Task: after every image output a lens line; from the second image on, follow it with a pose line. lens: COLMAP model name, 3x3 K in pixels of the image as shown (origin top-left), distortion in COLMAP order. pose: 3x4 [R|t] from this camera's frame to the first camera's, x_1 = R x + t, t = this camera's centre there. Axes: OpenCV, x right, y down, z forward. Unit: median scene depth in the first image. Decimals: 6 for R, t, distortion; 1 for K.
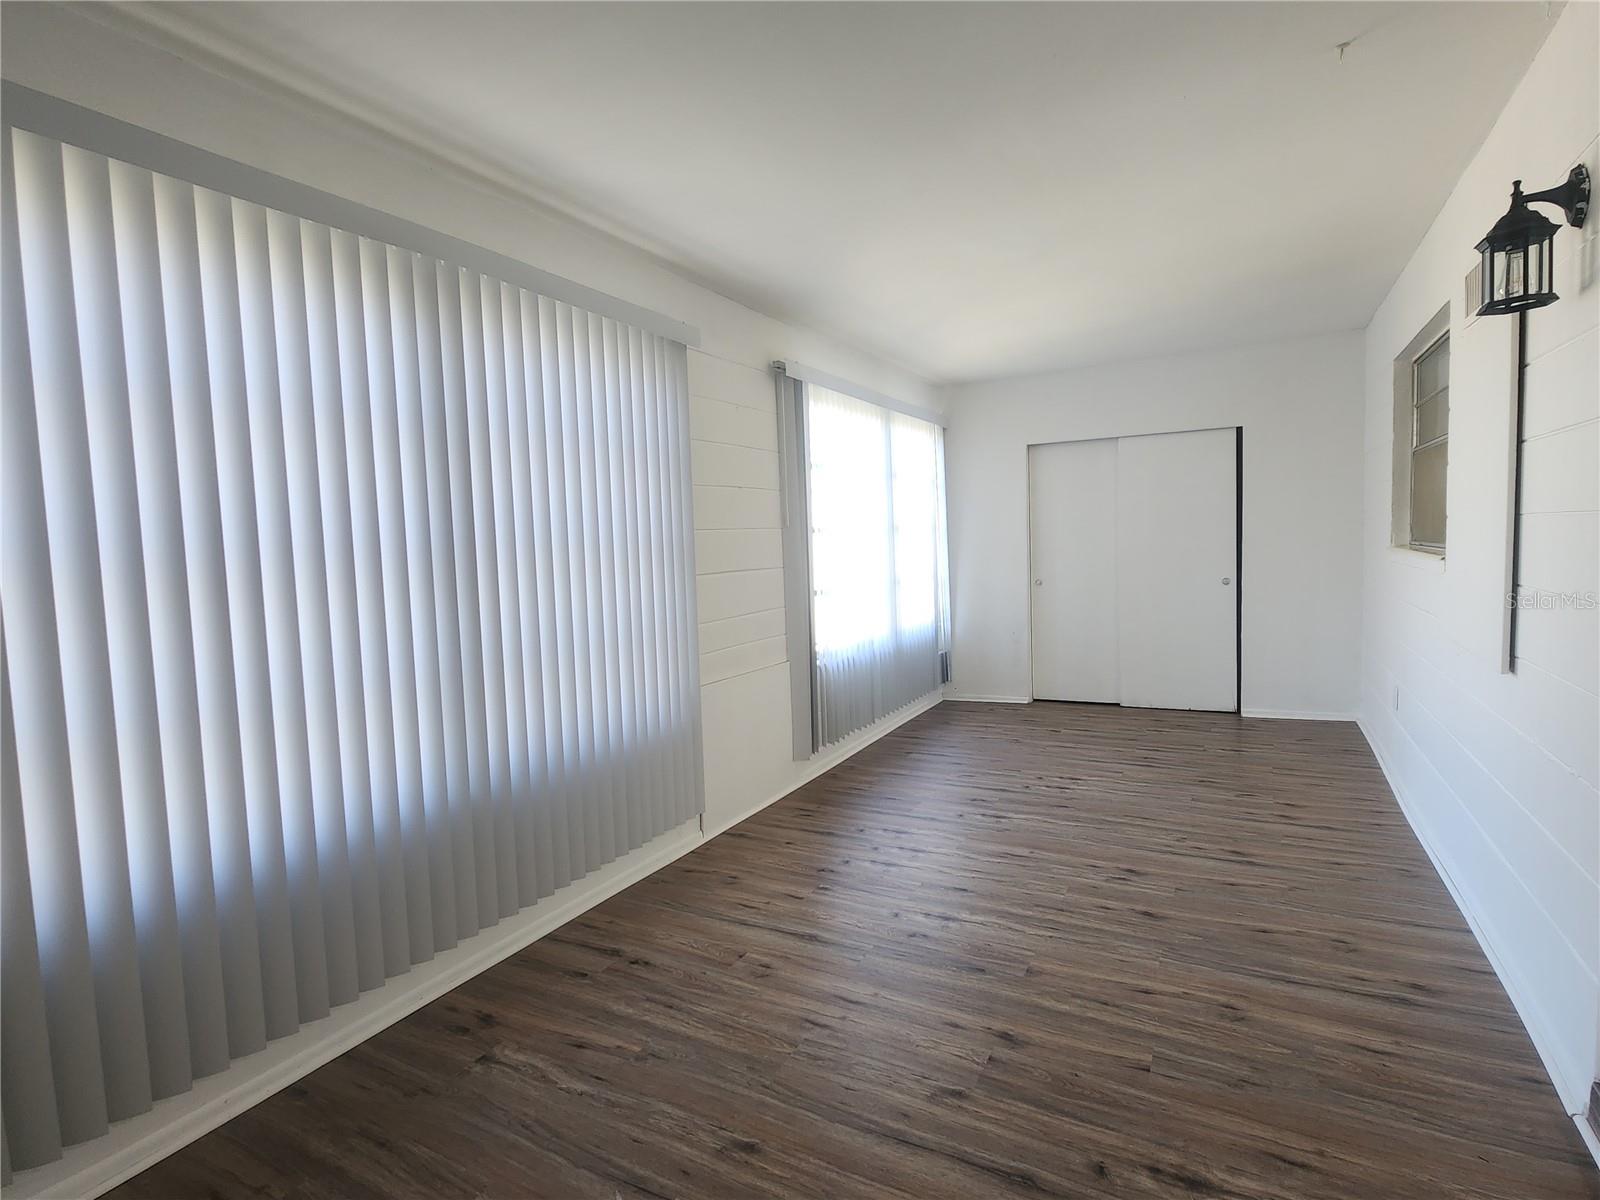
lens RADIAL K [[810.1, 0, 796.2], [0, 810.1, 594.4], [0, 0, 1]] dist [0.006189, -0.000949]
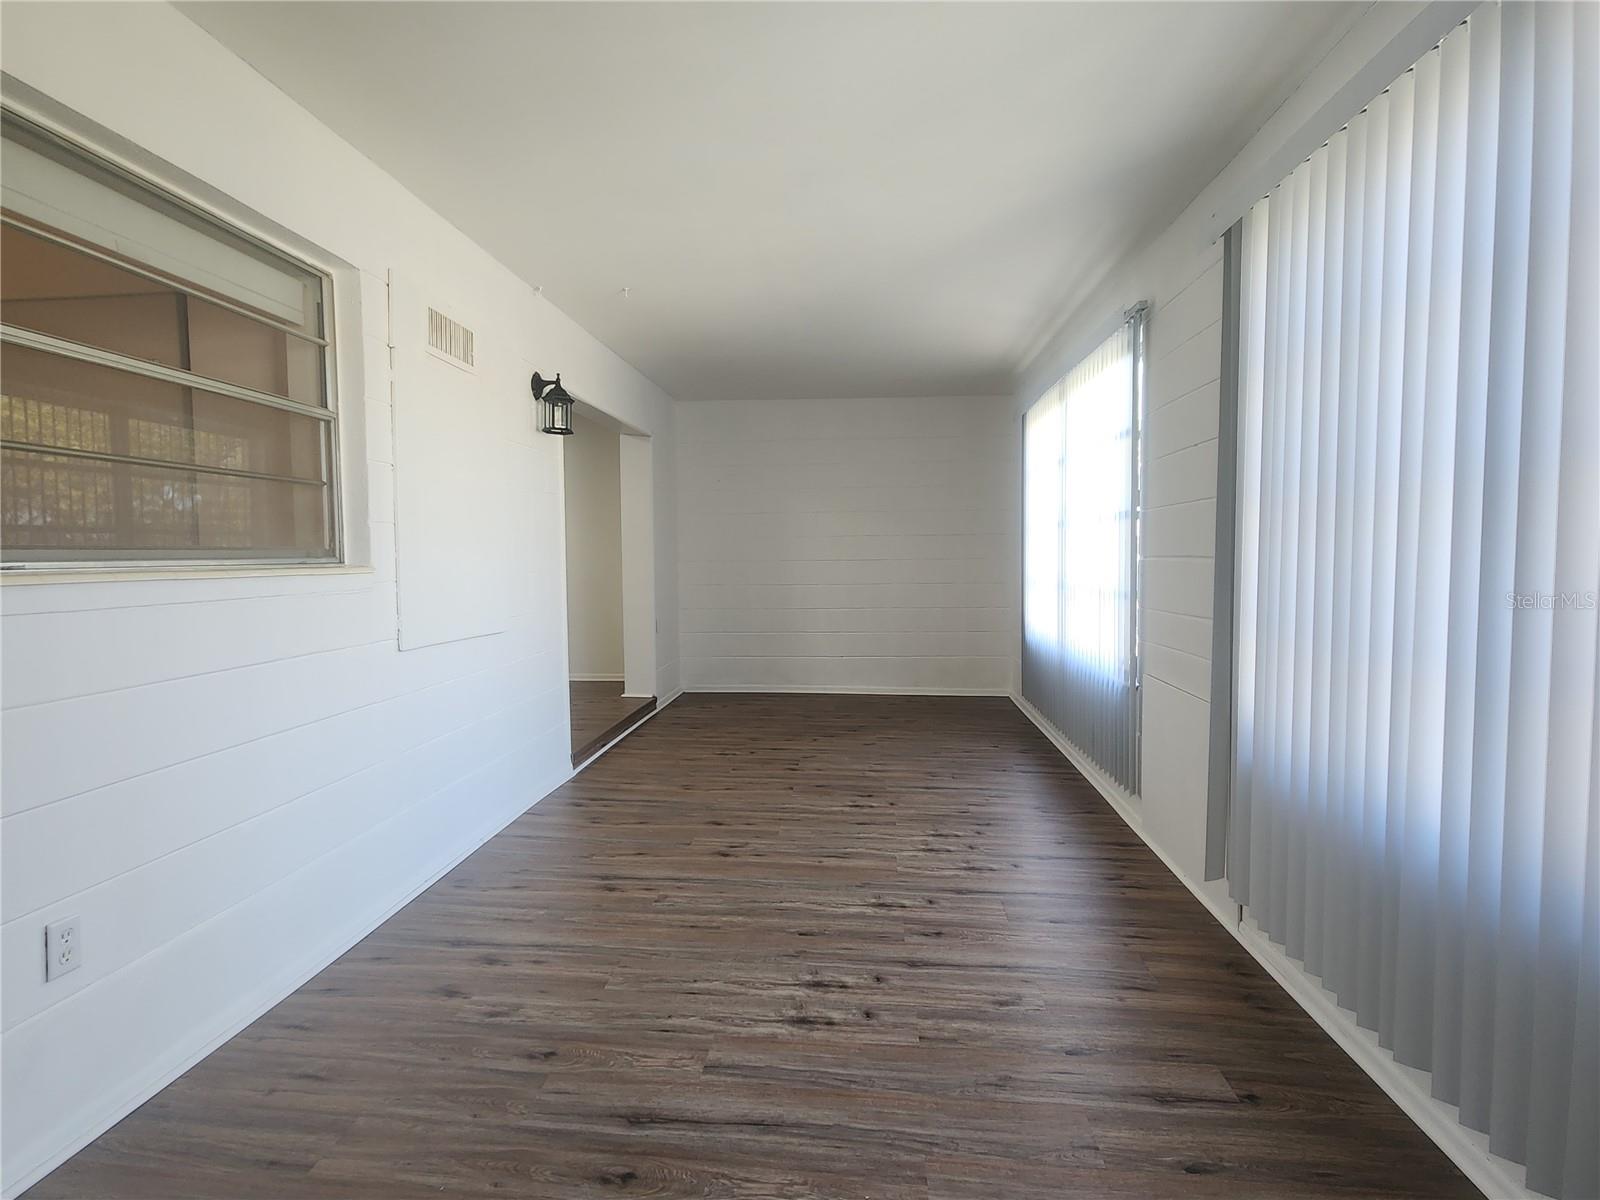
lens RADIAL K [[810.1, 0, 818.5], [0, 810.1, 598.3], [0, 0, 1]] dist [0.006189, -0.000949]
pose [[-0.903712, 0.066472, -0.422950, 0.679581], [0.011563, 0.991303, 0.131088, -0.113630], [0.427986, 0.113575, -0.896621, 1.832158]]
